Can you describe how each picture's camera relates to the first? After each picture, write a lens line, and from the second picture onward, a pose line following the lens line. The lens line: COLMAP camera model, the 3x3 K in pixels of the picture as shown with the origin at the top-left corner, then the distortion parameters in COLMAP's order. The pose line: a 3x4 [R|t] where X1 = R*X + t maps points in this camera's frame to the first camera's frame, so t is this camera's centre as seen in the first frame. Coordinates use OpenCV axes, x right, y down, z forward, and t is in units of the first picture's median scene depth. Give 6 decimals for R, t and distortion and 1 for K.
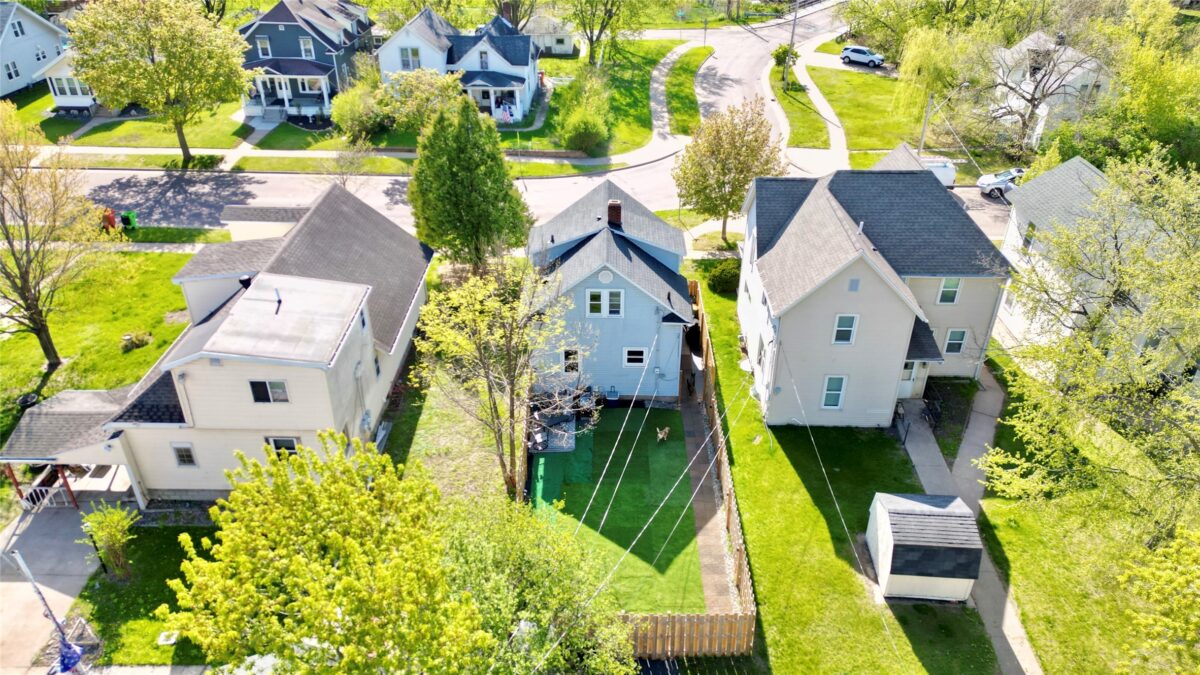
lens RADIAL K [[830.2, 0, 590.8], [0, 830.2, 344.1], [0, 0, 1]] dist [0.065010, -0.050248]
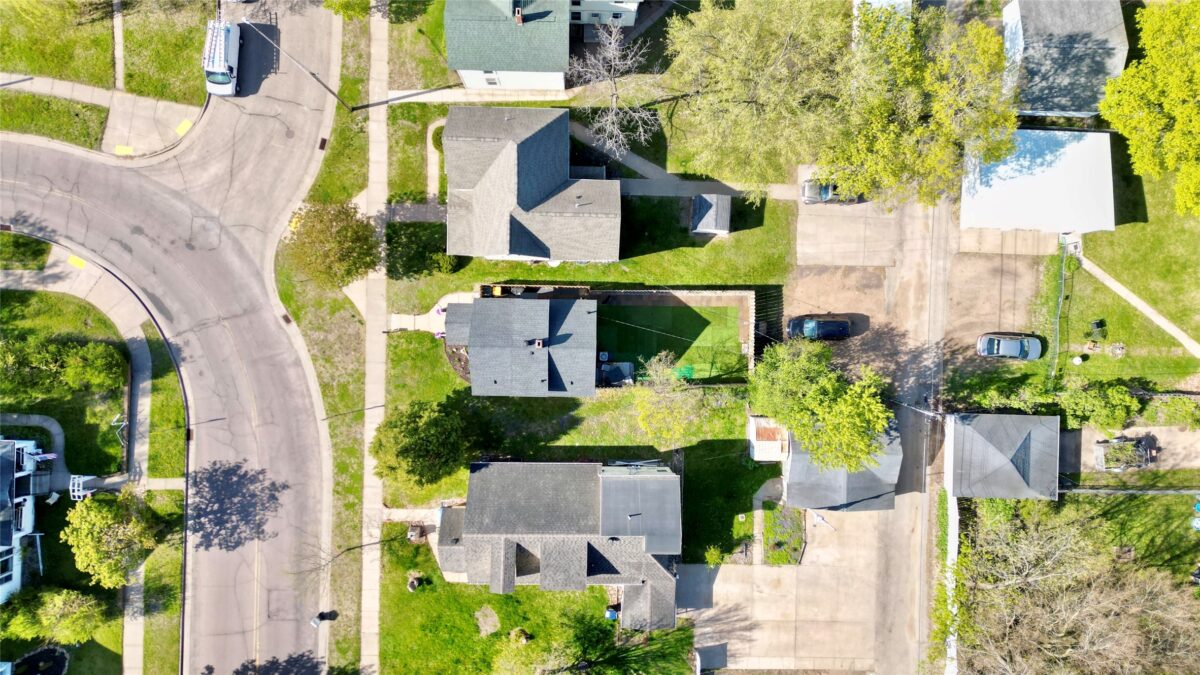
lens RADIAL K [[830.2, 0, 599.9], [0, 830.2, 332.8], [0, 0, 1]] dist [0.065010, -0.050248]
pose [[-0.009998, -0.999627, -0.025410, 0.053059], [0.499599, -0.027006, 0.865836, -0.845422], [-0.866199, -0.004038, 0.499683, 0.042258]]
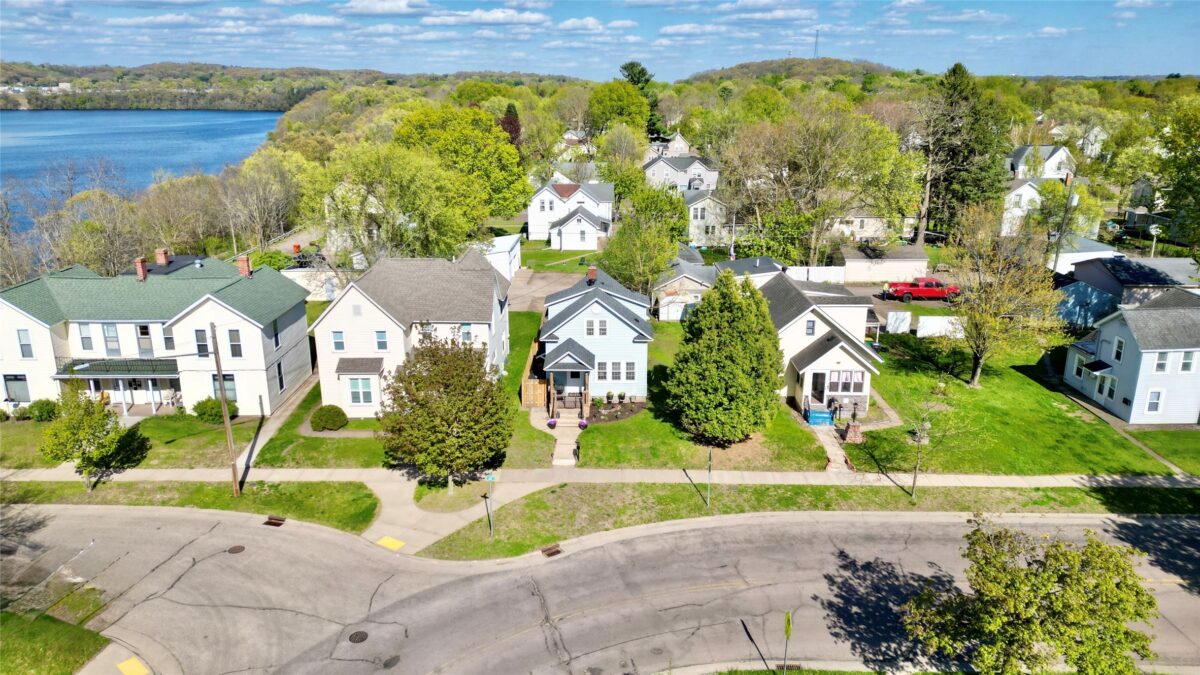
lens RADIAL K [[830.2, 0, 599.1], [0, 830.2, 337.9], [0, 0, 1]] dist [0.065010, -0.050248]
pose [[-0.999744, -0.007728, -0.021285, 0.028819], [-0.020984, 0.669473, 0.742540, -0.692601], [0.008511, 0.742796, -0.669464, 1.175930]]
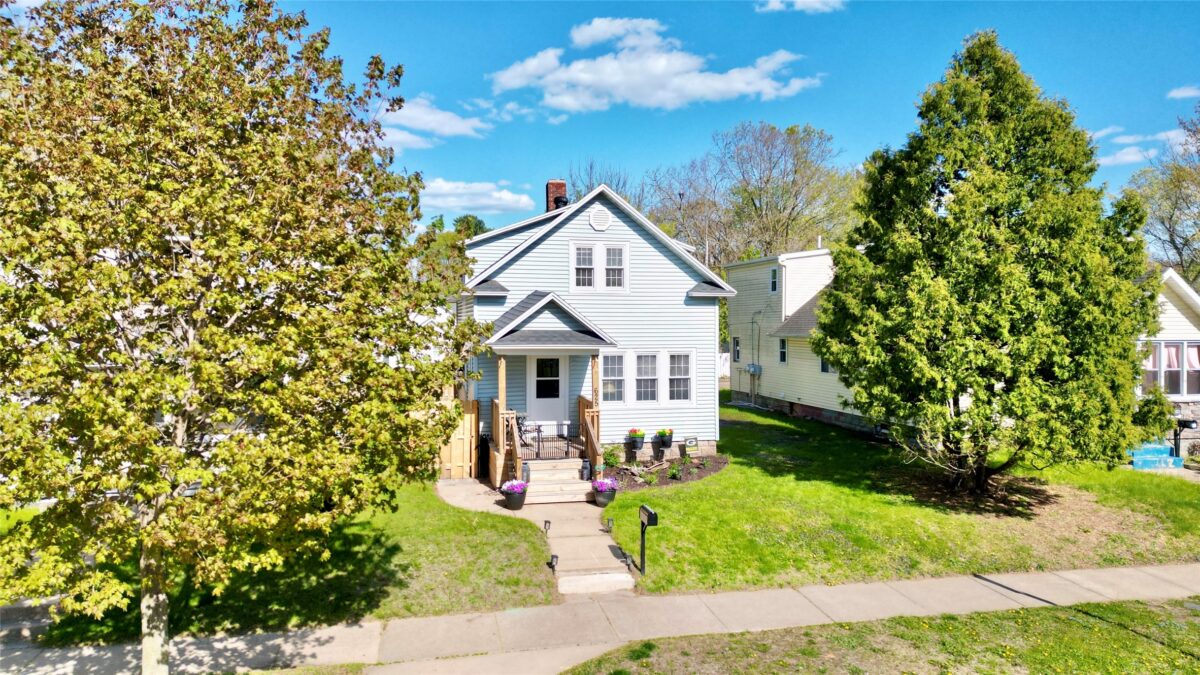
lens RADIAL K [[830.2, 0, 601.0], [0, 830.2, 336.8], [0, 0, 1]] dist [0.065010, -0.050248]
pose [[-0.968866, -0.008089, -0.247452, 0.095122], [-0.138885, 0.845158, 0.516157, -0.248654], [0.204961, 0.534455, -0.819969, 0.915486]]
